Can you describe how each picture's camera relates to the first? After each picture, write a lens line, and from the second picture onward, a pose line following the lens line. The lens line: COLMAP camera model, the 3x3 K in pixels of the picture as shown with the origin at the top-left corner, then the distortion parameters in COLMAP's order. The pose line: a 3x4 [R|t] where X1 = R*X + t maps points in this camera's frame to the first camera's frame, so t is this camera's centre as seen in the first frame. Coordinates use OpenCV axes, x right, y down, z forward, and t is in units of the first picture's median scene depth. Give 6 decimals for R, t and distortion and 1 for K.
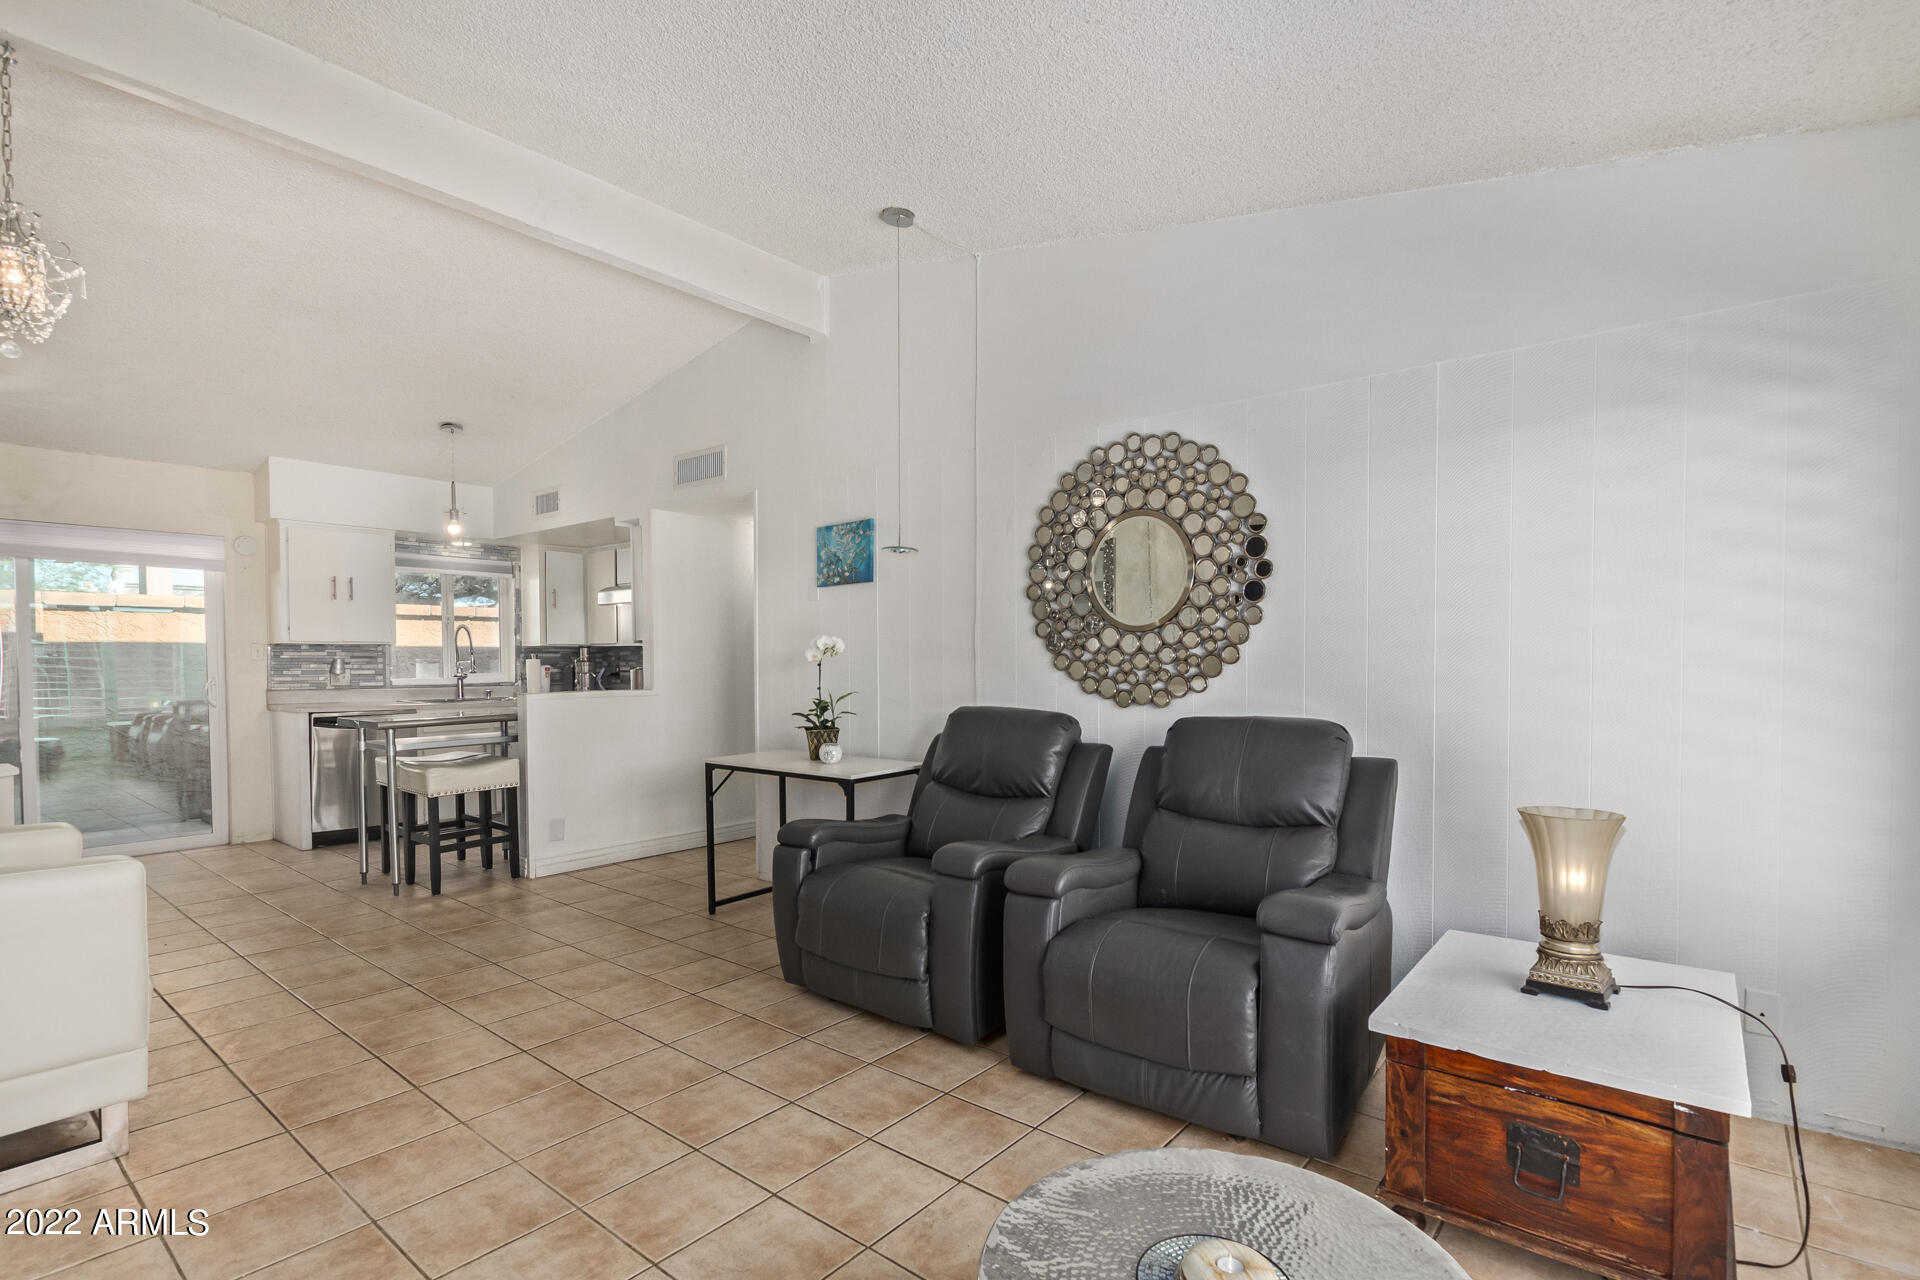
lens RADIAL K [[940.7, 0, 981.7], [0, 940.7, 679.8], [0, 0, 1]] dist [-0.004942, -0.001041]
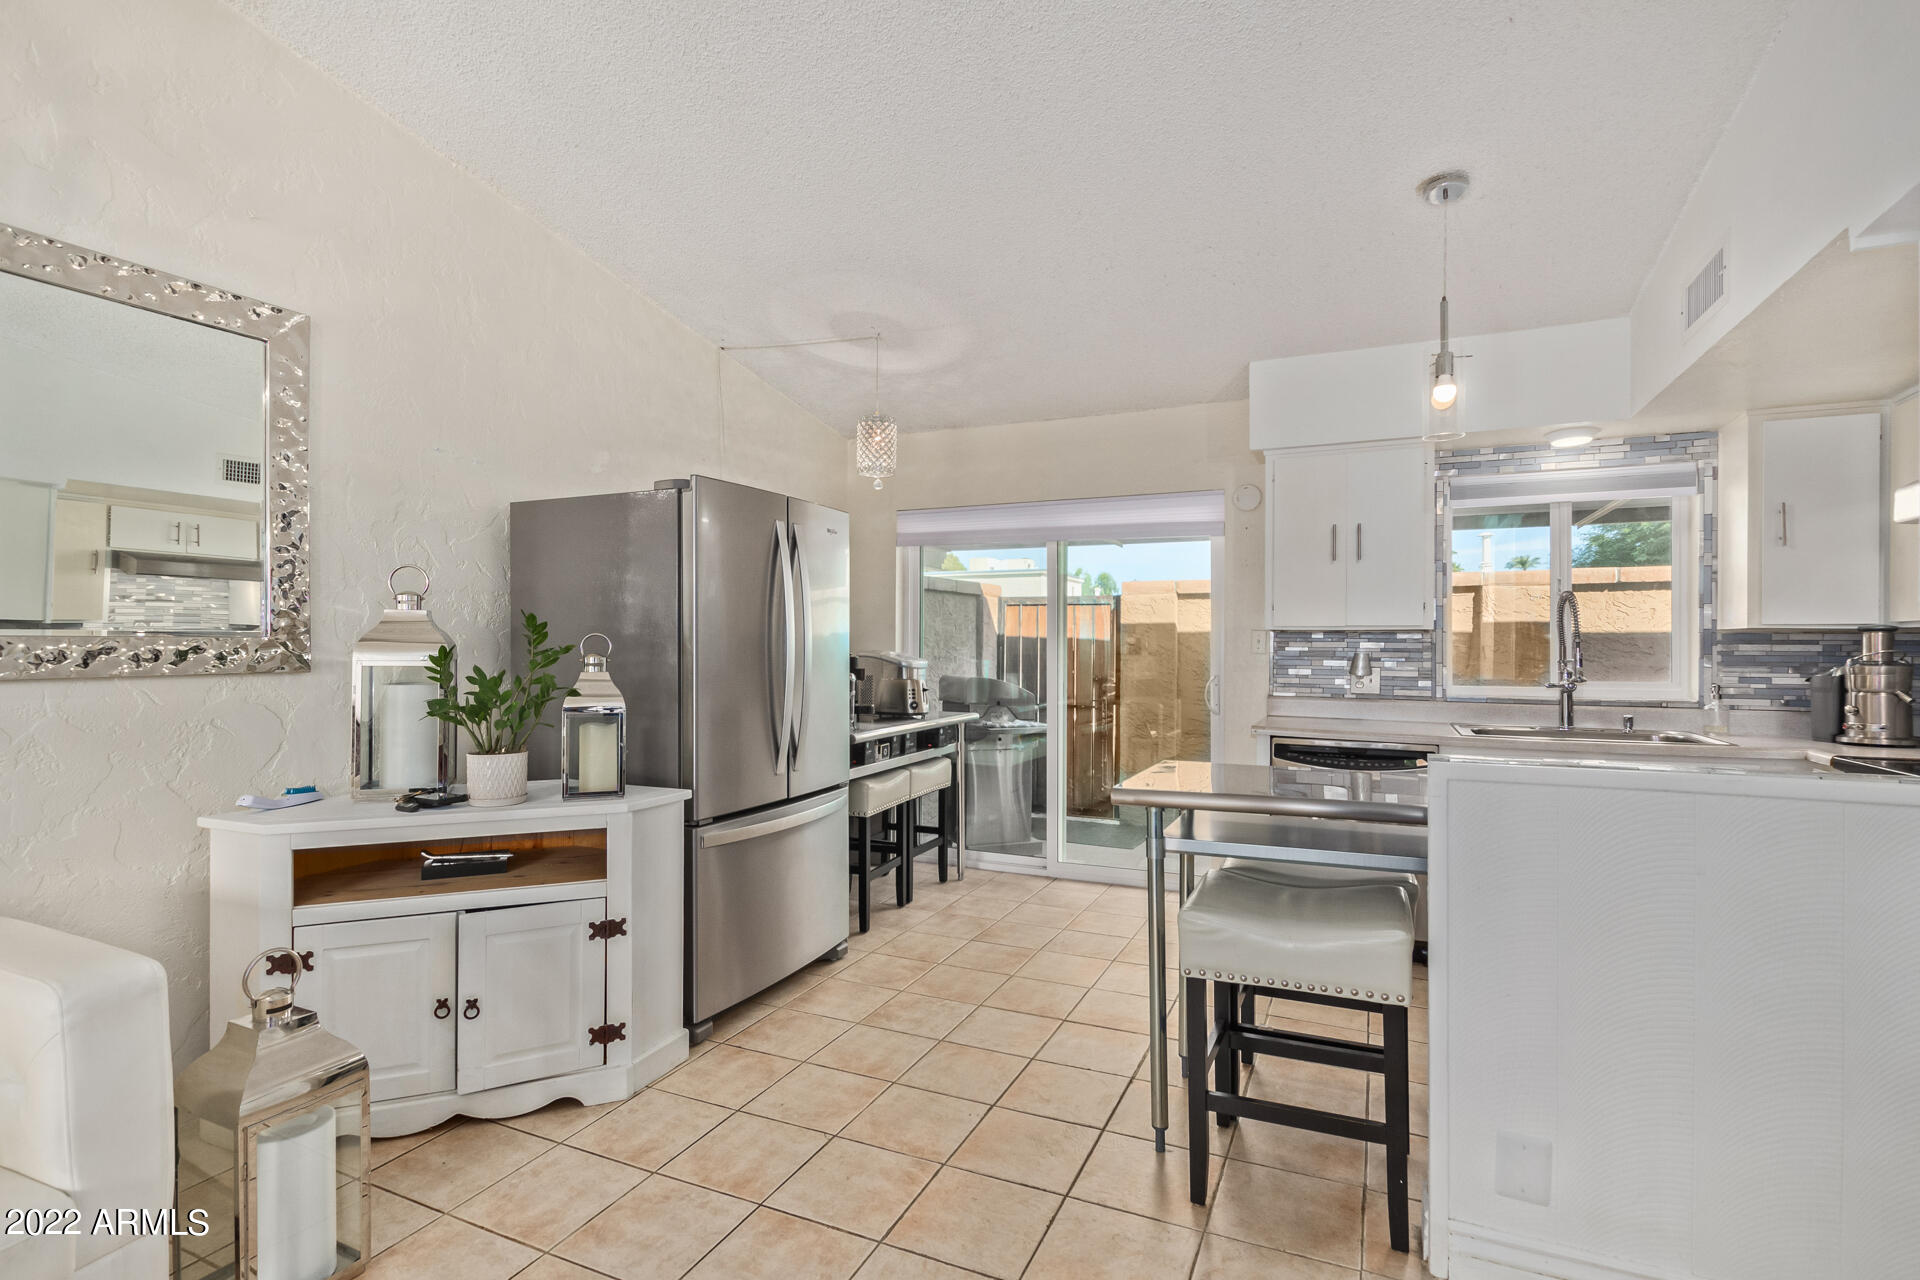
lens RADIAL K [[883.2, 0, 952.2], [0, 883.2, 643.6], [0, 0, 1]] dist [0.003629, -0.000386]
pose [[0.230751, 0.004275, -0.973003, -0.183354], [-0.026368, 0.999651, -0.001861, -0.023937], [0.972655, 0.026086, 0.230783, 0.696974]]
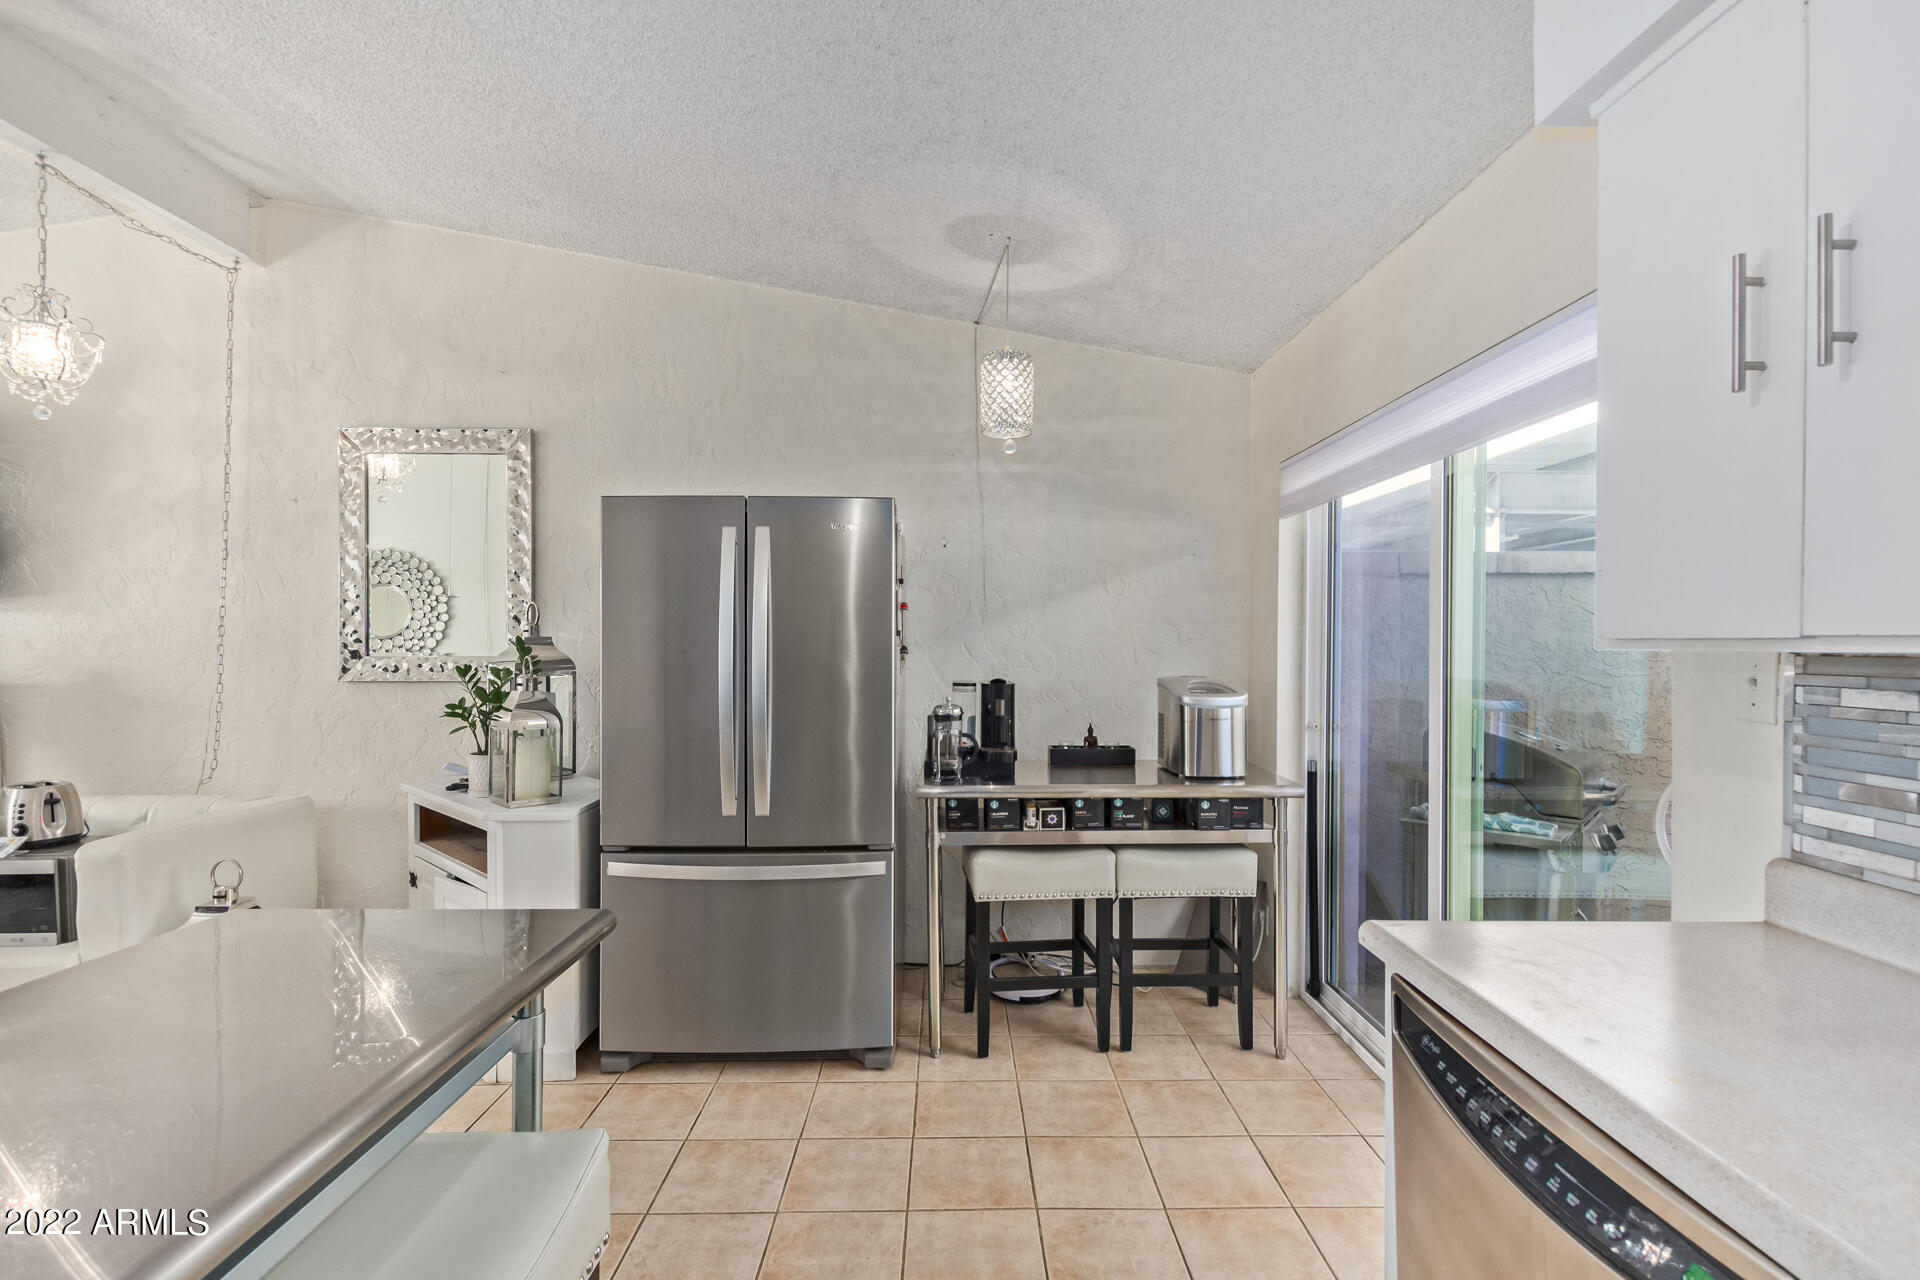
lens RADIAL K [[869.0, 0, 953.1], [0, 869.0, 645.1], [0, 0, 1]] dist [0.001423, -0.000652]
pose [[-0.762147, -0.000151, -0.647404, -0.548026], [-0.017372, 0.999645, 0.020218, -0.046244], [0.647171, 0.026656, -0.761878, 1.181353]]
